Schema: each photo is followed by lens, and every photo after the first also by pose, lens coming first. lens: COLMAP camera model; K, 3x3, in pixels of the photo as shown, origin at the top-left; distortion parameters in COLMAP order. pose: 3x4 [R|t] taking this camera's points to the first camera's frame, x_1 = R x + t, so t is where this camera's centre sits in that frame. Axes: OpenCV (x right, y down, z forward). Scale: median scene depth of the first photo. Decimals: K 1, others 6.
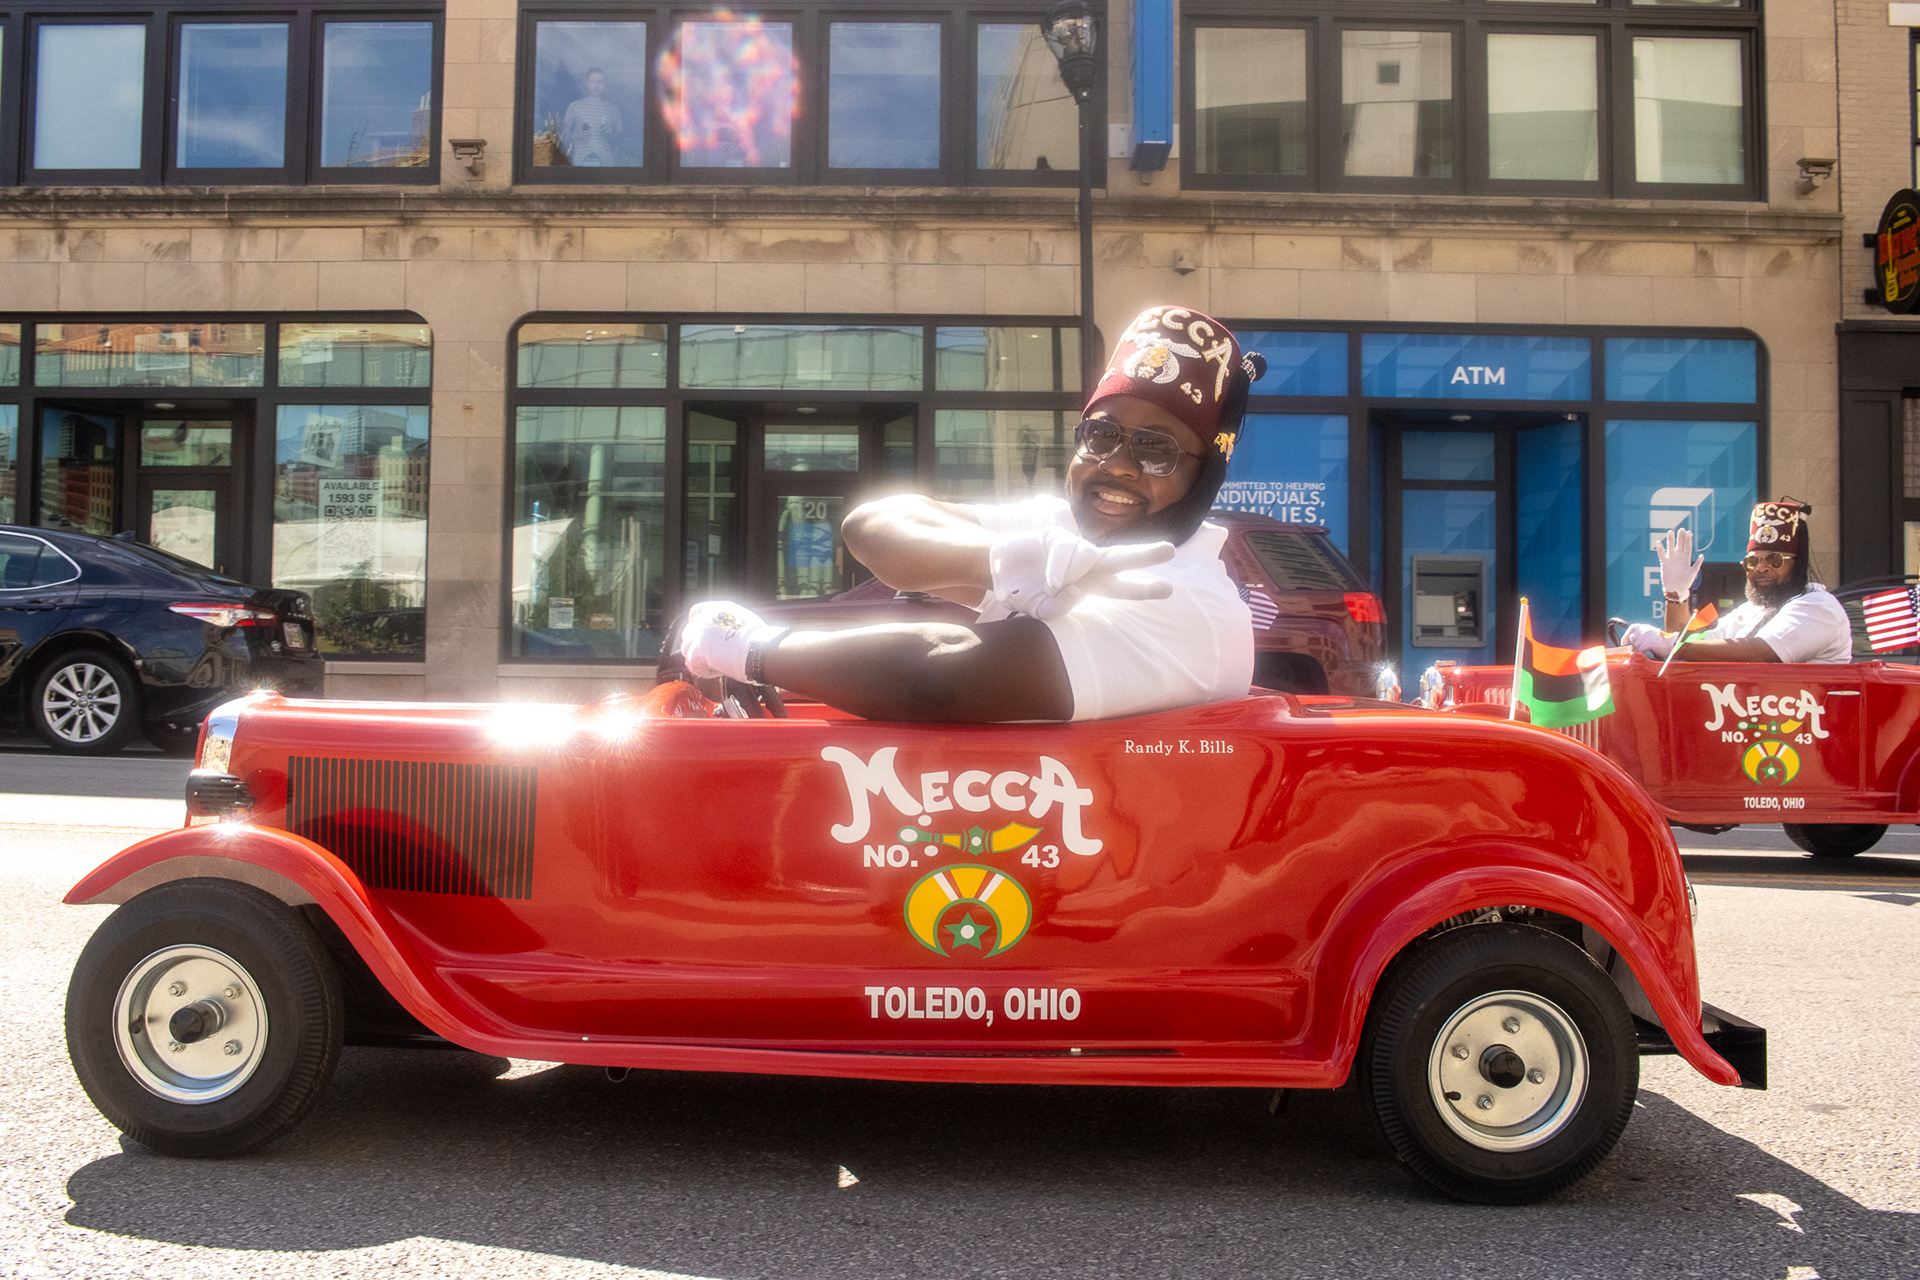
lens RADIAL K [[2112.0, 0, 960.0], [0, 2112.0, 640.0], [0, 0, 1]] dist [-0.113667, 0.105575]
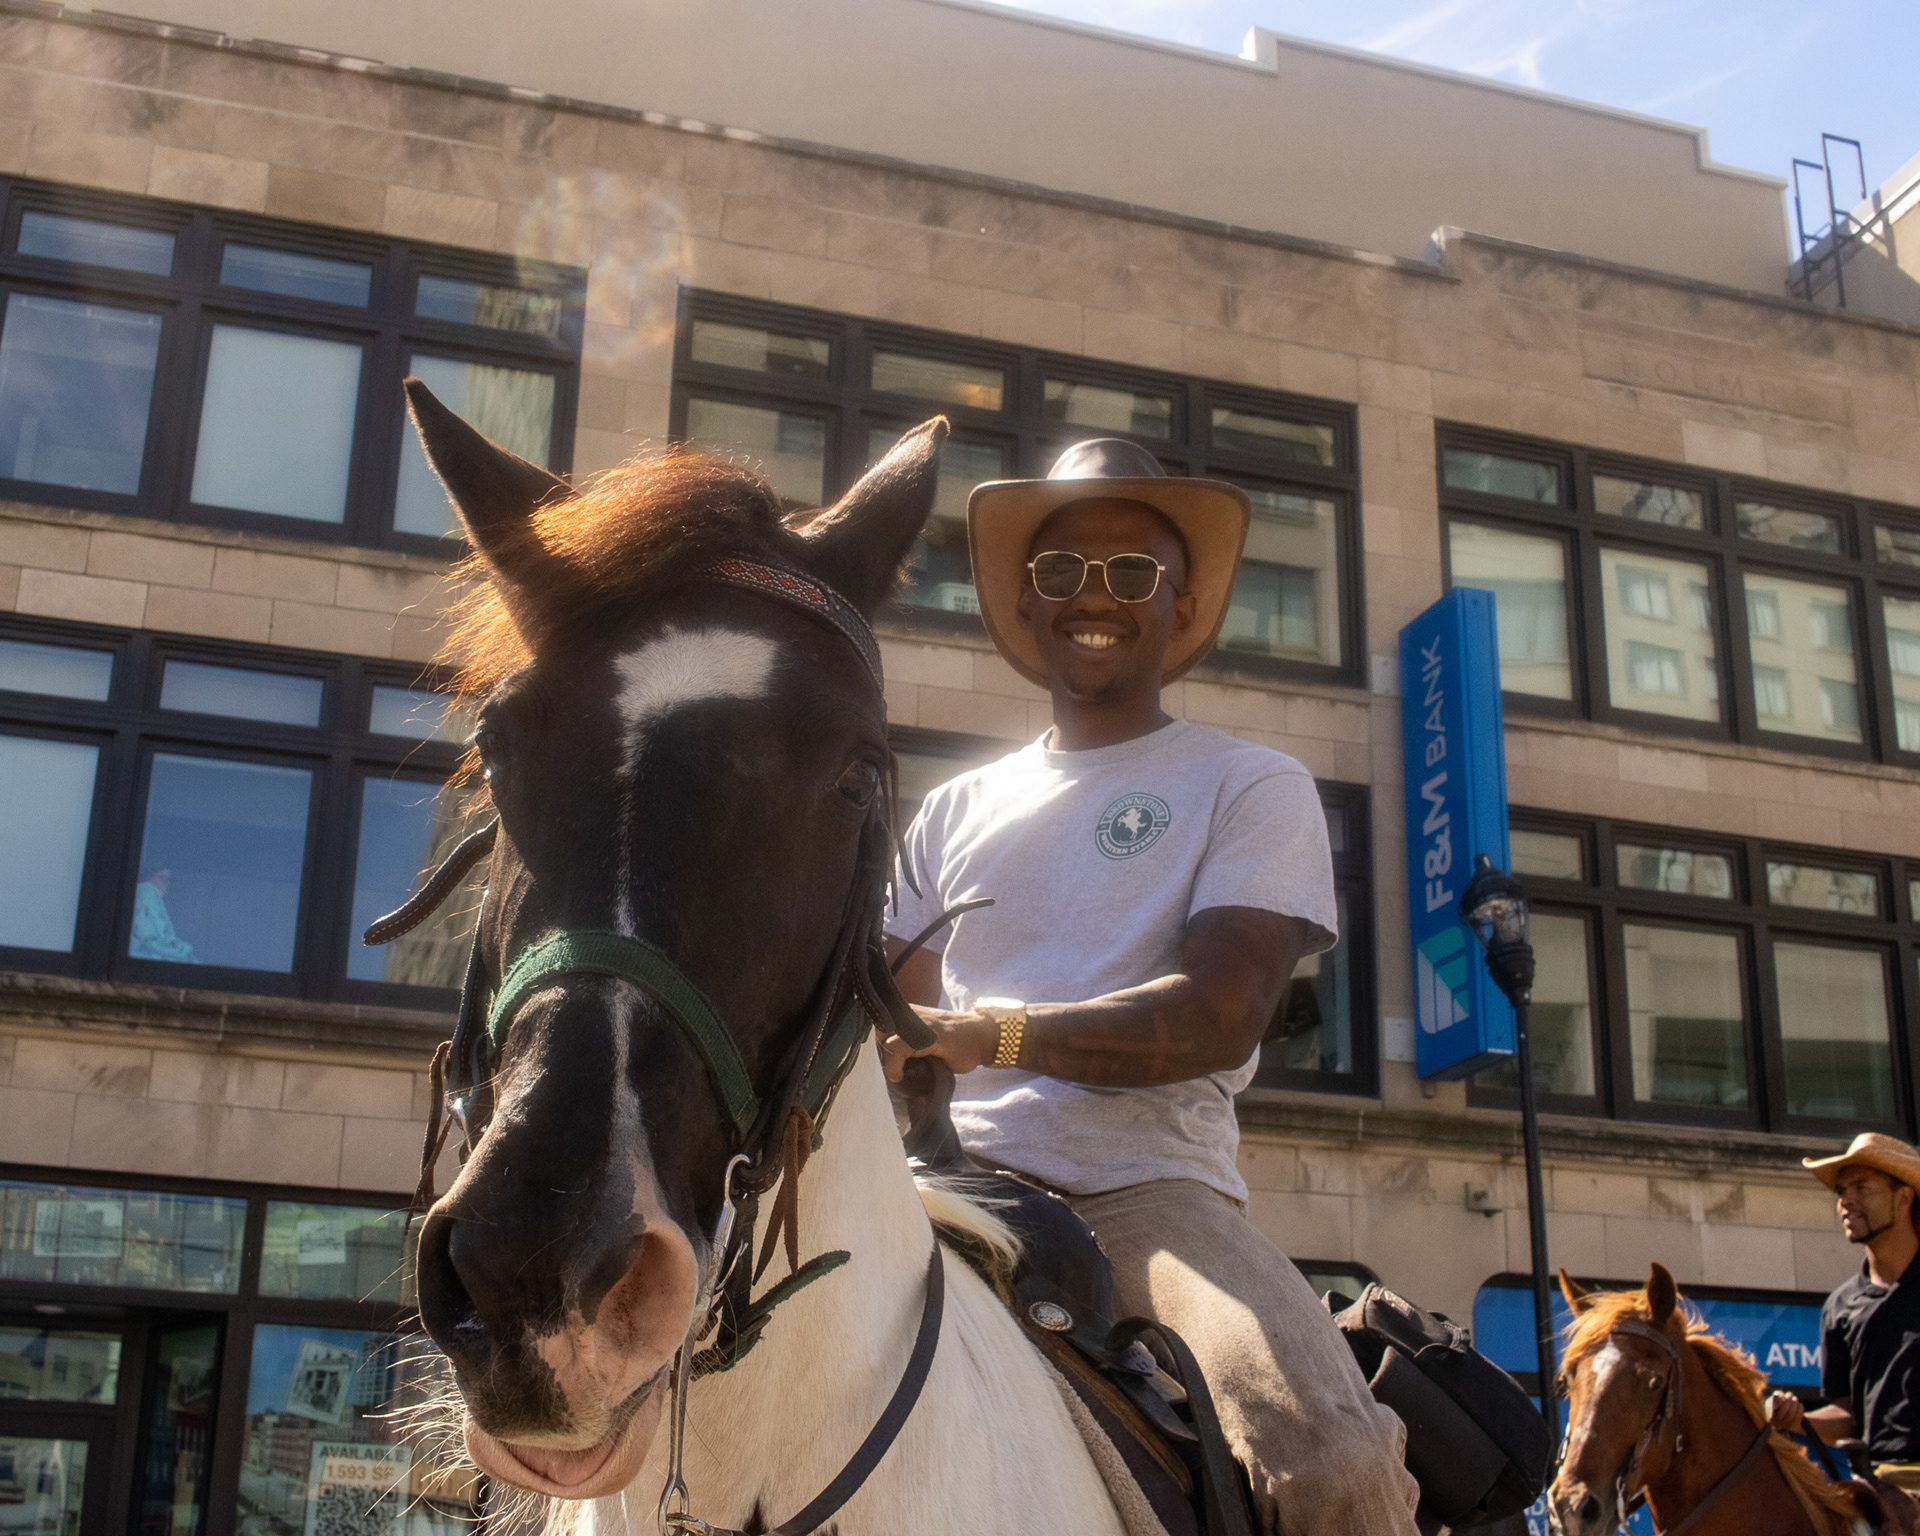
lens RADIAL K [[2462.5, 0, 960.5], [0, 2462.5, 796.3], [0, 0, 1]] dist [-0.112079, 0.069376]
pose [[0.955011, 0.107338, 0.276464, -0.347167], [-0.018193, 0.951652, -0.306639, -0.039617], [-0.296011, 0.287814, 0.910791, 0.182612]]
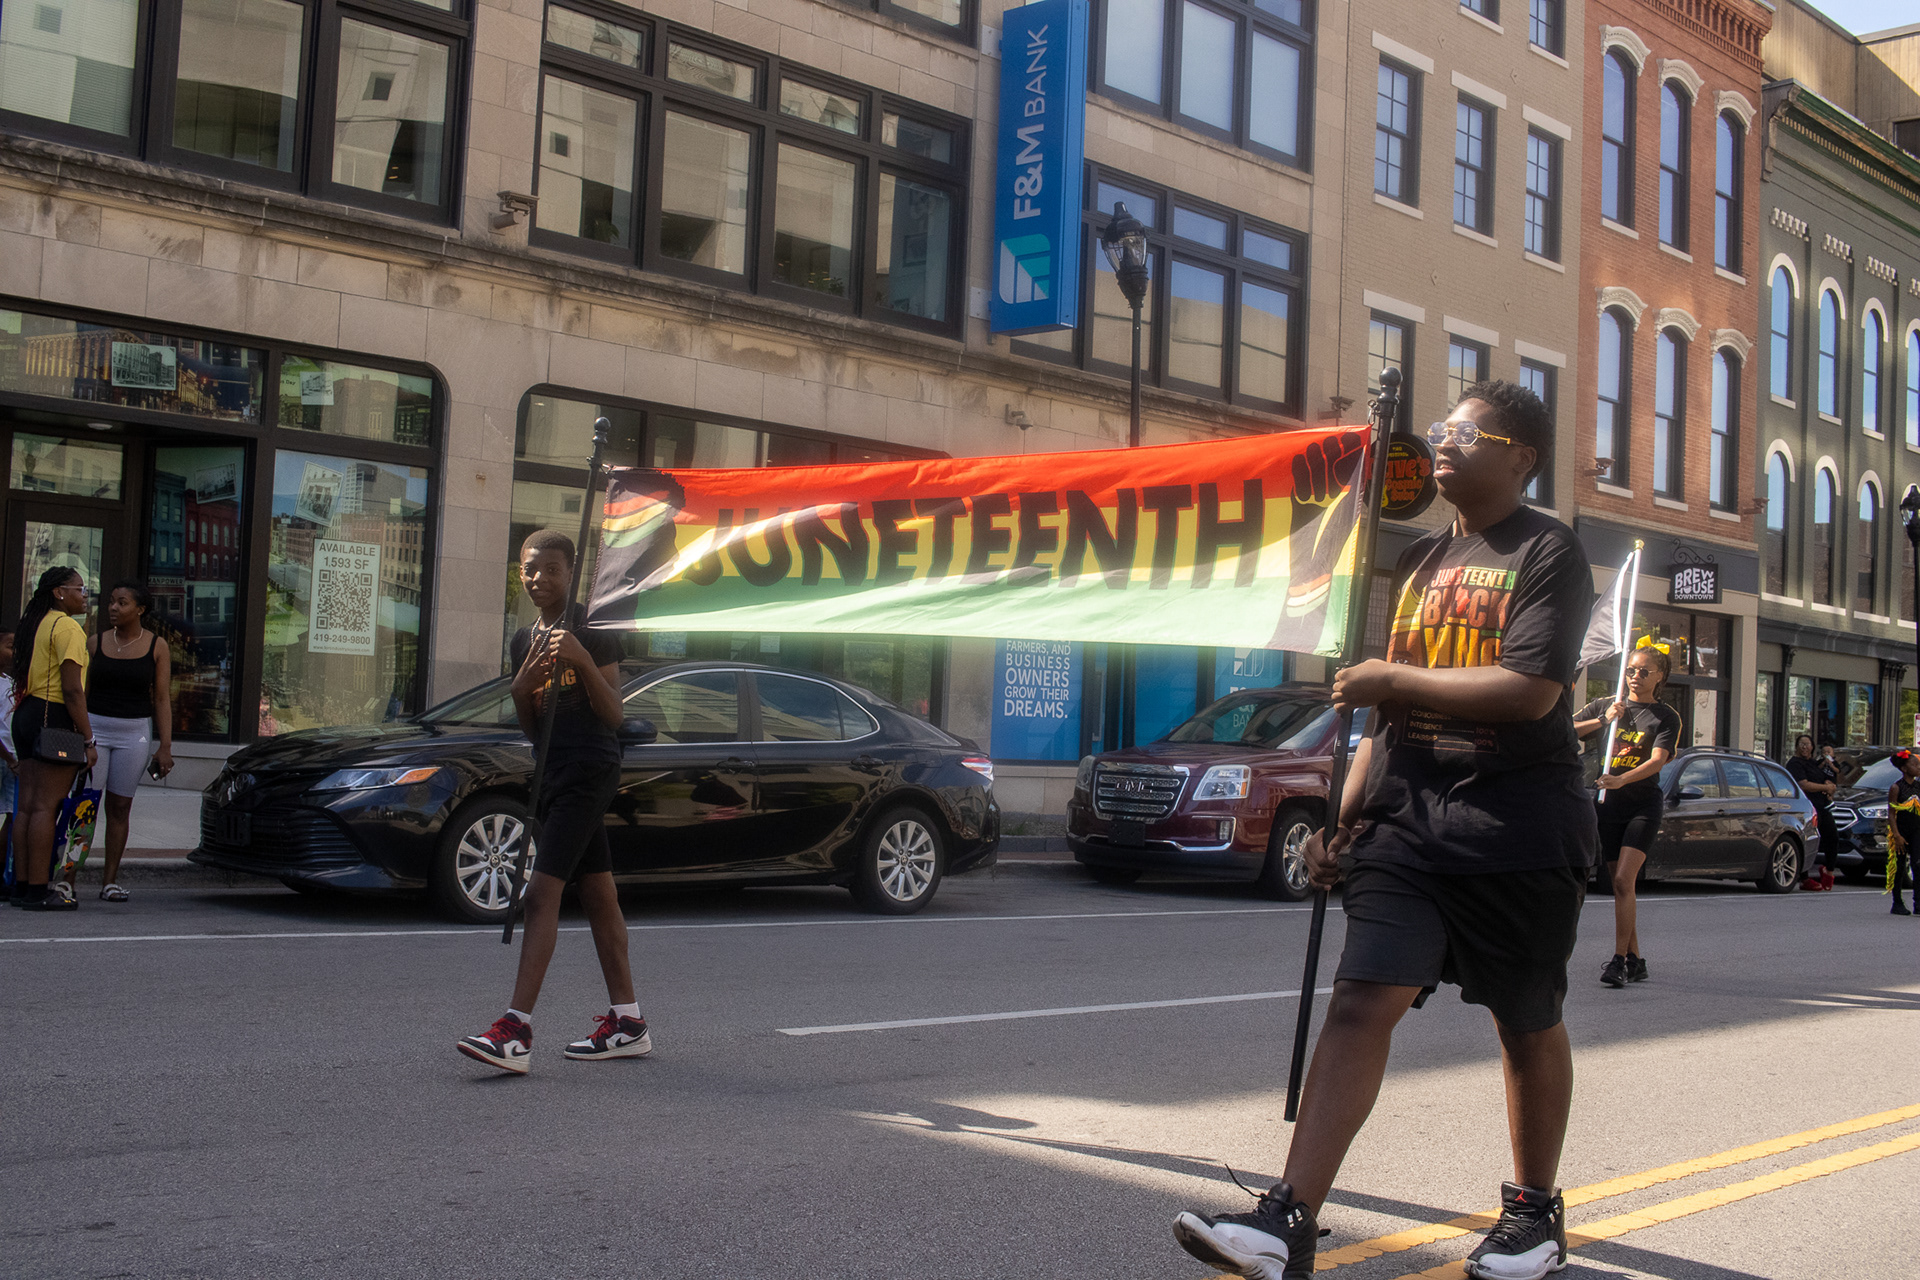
lens RADIAL K [[2112.0, 0, 960.0], [0, 2112.0, 640.0], [0, 0, 1]] dist [-0.113667, 0.105575]
pose [[0.697345, 0.047442, 0.715163, -0.747453], [-0.061748, 0.998074, -0.006000, -0.046223], [-0.714070, -0.039976, 0.698932, 0.193237]]
